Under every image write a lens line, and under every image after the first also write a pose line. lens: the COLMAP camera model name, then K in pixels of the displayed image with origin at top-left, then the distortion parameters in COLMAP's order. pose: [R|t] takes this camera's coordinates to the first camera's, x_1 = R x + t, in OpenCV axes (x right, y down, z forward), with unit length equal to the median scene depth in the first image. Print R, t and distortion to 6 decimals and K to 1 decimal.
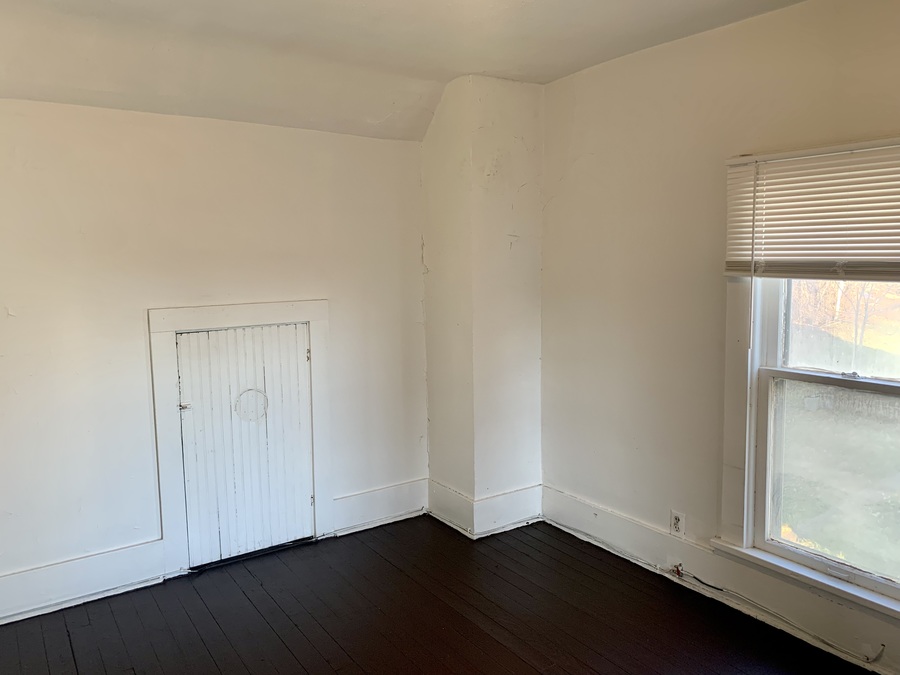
lens RADIAL K [[688.5, 0, 450.6], [0, 688.5, 333.4], [0, 0, 1]] dist [0.004480, -0.006175]
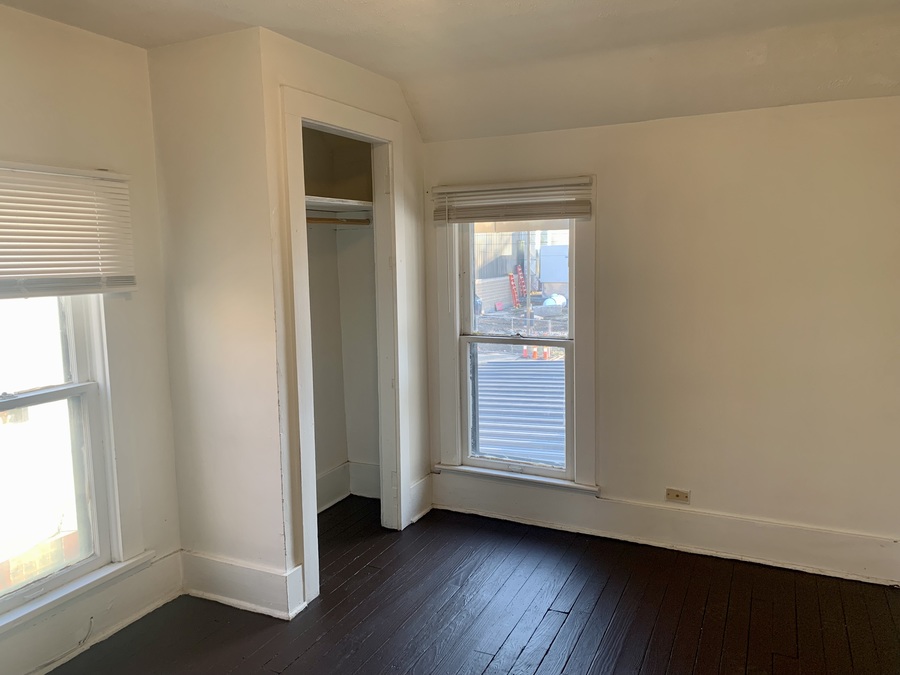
lens RADIAL K [[688.5, 0, 451.8], [0, 688.5, 333.5], [0, 0, 1]] dist [0.004480, -0.006175]
pose [[-0.514167, -0.068596, 0.854942, -0.605968], [0.126651, 0.979797, 0.154782, -0.101927], [-0.848287, 0.187863, -0.495092, 0.972827]]
